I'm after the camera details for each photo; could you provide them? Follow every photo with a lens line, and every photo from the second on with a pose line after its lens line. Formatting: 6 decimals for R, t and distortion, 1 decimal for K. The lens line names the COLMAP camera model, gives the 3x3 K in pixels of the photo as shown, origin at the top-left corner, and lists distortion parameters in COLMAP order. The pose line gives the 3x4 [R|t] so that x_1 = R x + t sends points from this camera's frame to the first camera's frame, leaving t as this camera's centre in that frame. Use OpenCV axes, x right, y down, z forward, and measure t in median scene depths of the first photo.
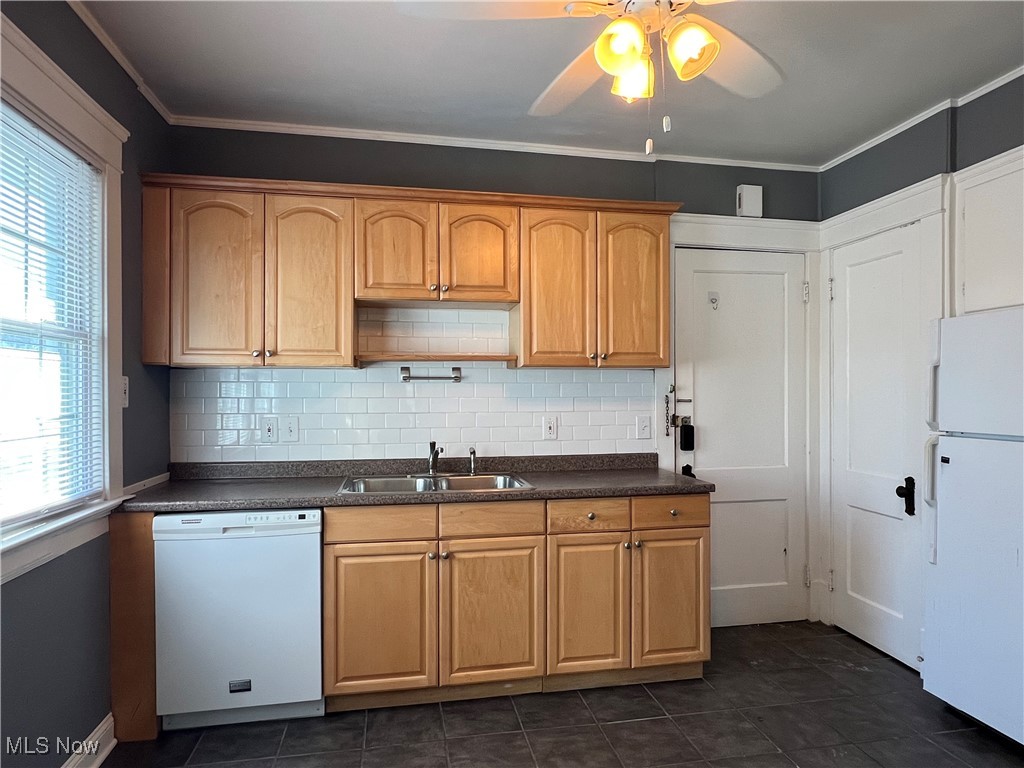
lens RADIAL K [[609.2, 0, 514.9], [0, 609.2, 393.1], [0, 0, 1]] dist [-0.001839, -0.000153]
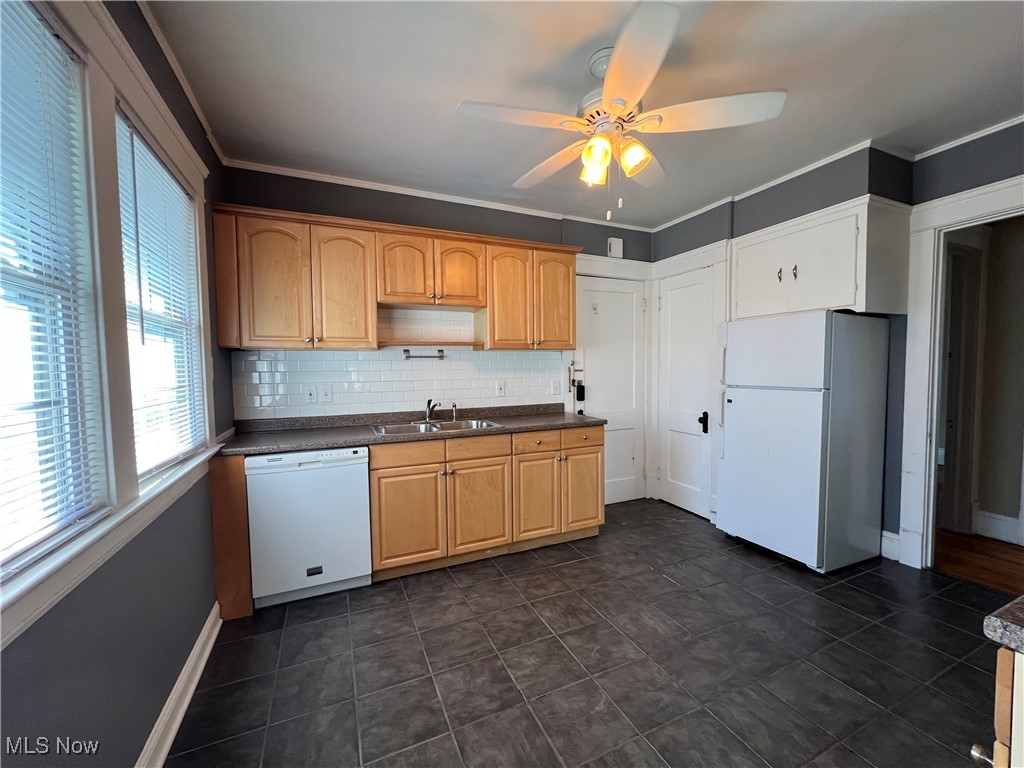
lens RADIAL K [[407.9, 0, 512.7], [0, 407.9, 386.2], [0, 0, 1]] dist [-0.001236, 0.000148]
pose [[0.973681, -0.020708, 0.226972, -0.175447], [0.010608, 0.998902, 0.045632, 0.003955], [-0.227668, -0.042024, 0.972832, -0.024560]]
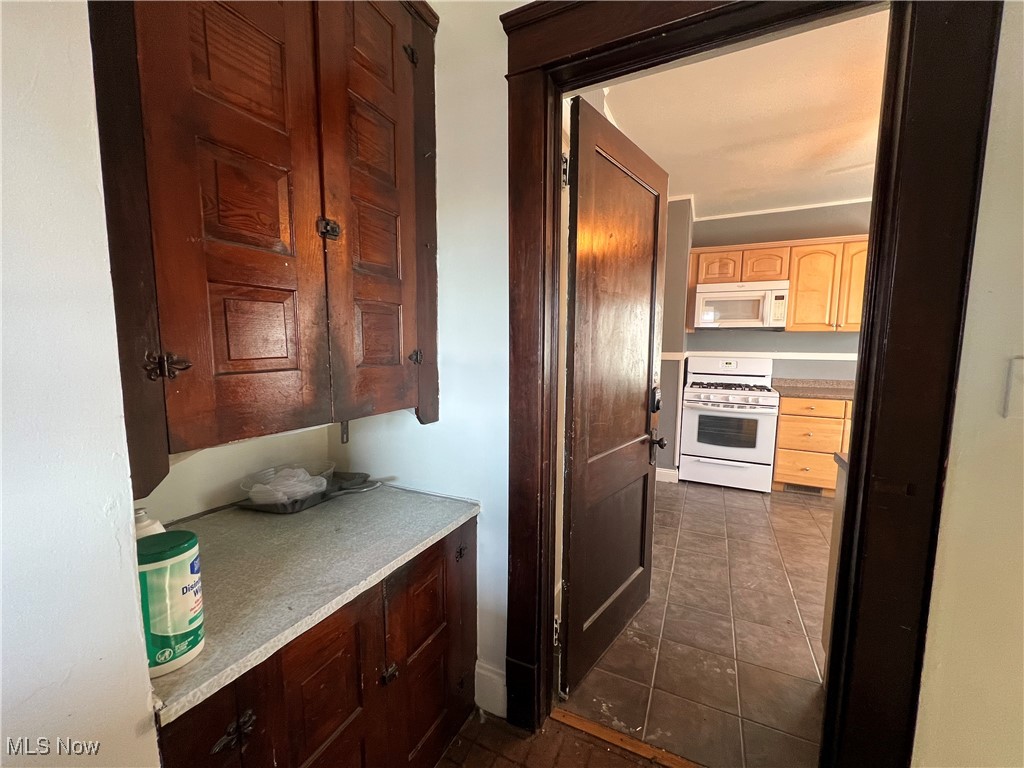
lens RADIAL K [[408.5, 0, 512.7], [0, 408.5, 386.0], [0, 0, 1]] dist [-0.001640, 0.000403]
pose [[-0.801727, -0.067281, 0.593891, 0.356835], [-0.003310, 0.994129, 0.108155, -0.007555], [-0.597681, 0.084744, -0.797243, 1.741371]]
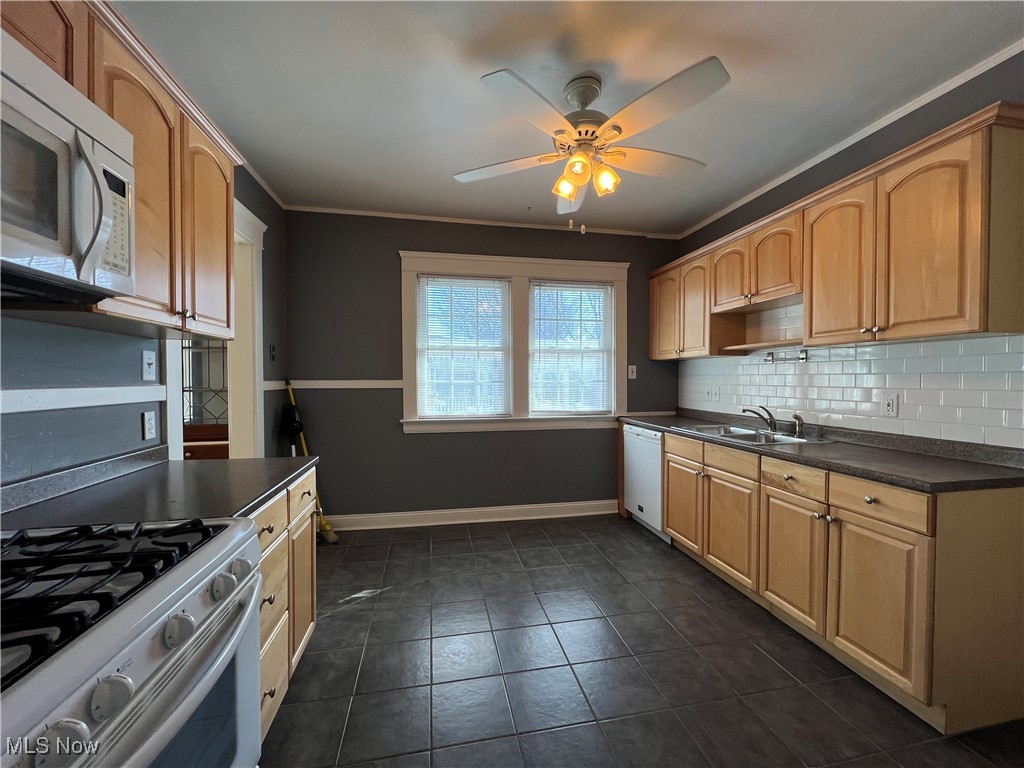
lens RADIAL K [[408.5, 0, 512.7], [0, 408.5, 386.0], [0, 0, 1]] dist [-0.001640, 0.000403]
pose [[0.000544, 0.020354, -0.999793, 0.840505], [-0.002793, 0.999789, 0.020353, 0.018349], [0.999996, 0.002781, 0.000600, 0.468577]]
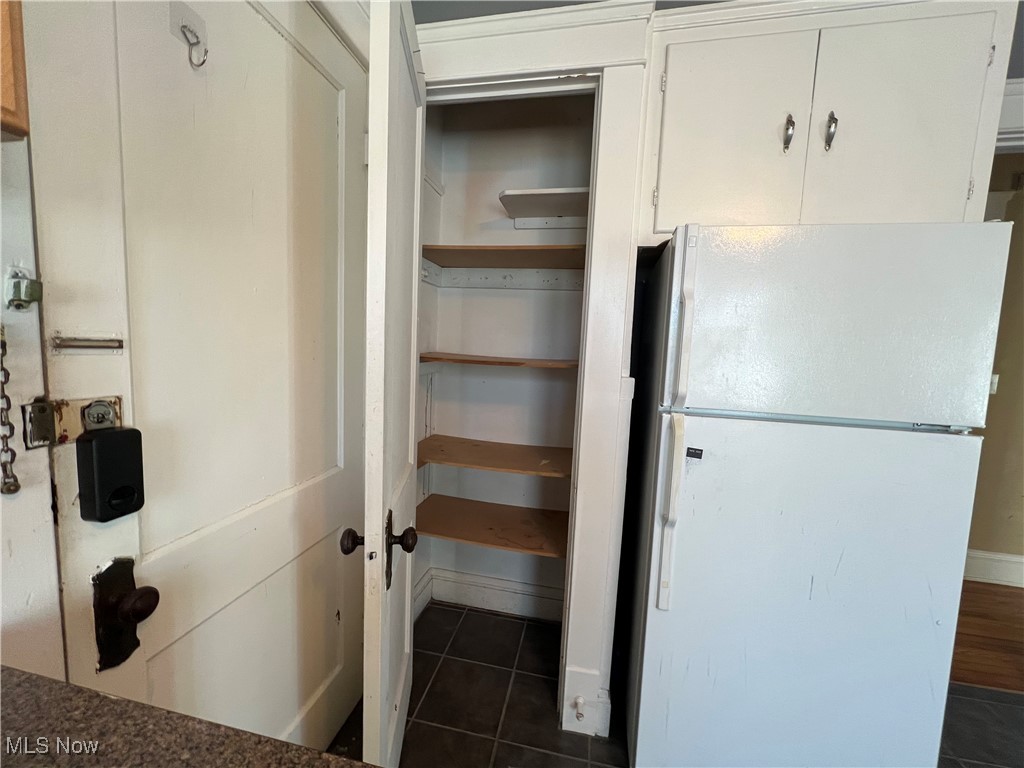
lens RADIAL K [[408.5, 0, 512.7], [0, 408.5, 386.0], [0, 0, 1]] dist [-0.001640, 0.000403]
pose [[0.381458, -0.070978, 0.921657, 0.223836], [-0.046186, 0.994339, 0.095691, 0.006723], [-0.923231, -0.079070, 0.376021, 0.936656]]
